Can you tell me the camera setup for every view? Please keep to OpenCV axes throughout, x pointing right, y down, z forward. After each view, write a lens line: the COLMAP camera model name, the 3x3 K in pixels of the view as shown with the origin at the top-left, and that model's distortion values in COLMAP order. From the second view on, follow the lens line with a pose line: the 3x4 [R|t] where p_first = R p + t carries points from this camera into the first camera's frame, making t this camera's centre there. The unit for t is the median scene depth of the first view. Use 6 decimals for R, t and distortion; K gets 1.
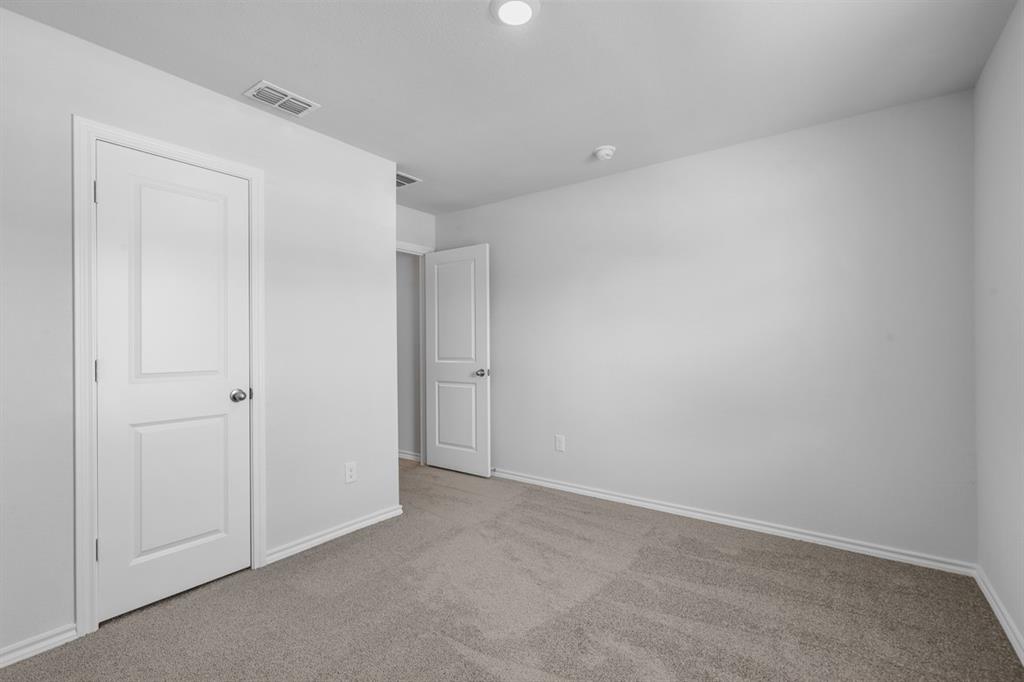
lens RADIAL K [[462.5, 0, 513.3], [0, 462.5, 343.0], [0, 0, 1]] dist [-0.004561, 0.002936]
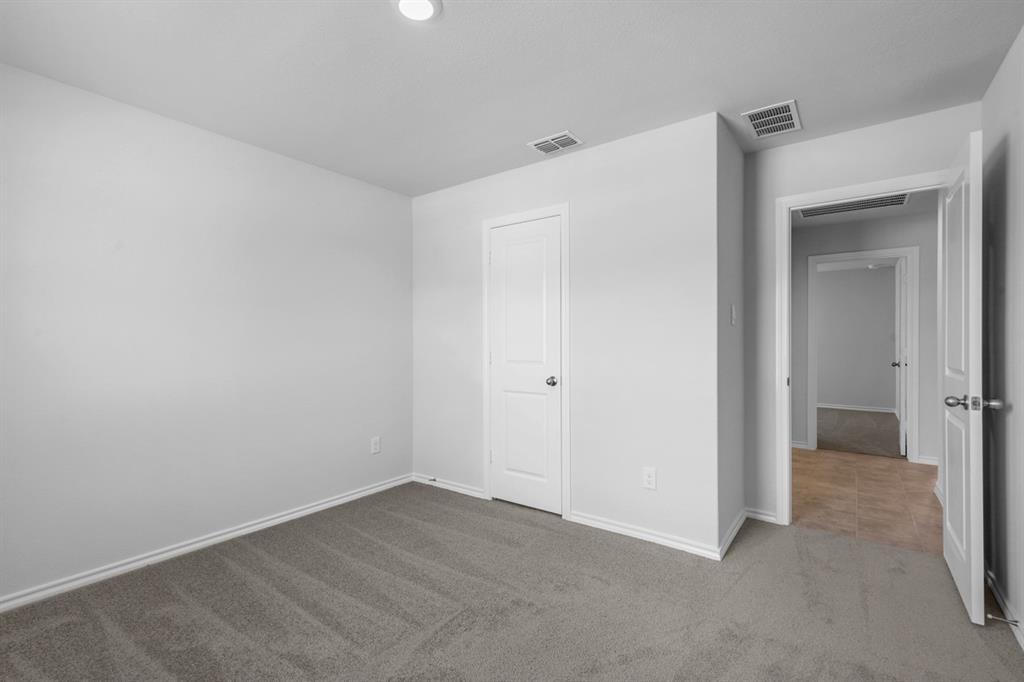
lens RADIAL K [[462.5, 0, 510.3], [0, 462.5, 340.7], [0, 0, 1]] dist [-0.004561, 0.002936]
pose [[-0.002222, 0.011549, -0.999931, 0.714351], [0.004082, 0.999925, 0.011539, -0.017625], [0.999989, -0.004056, -0.002269, 0.862842]]
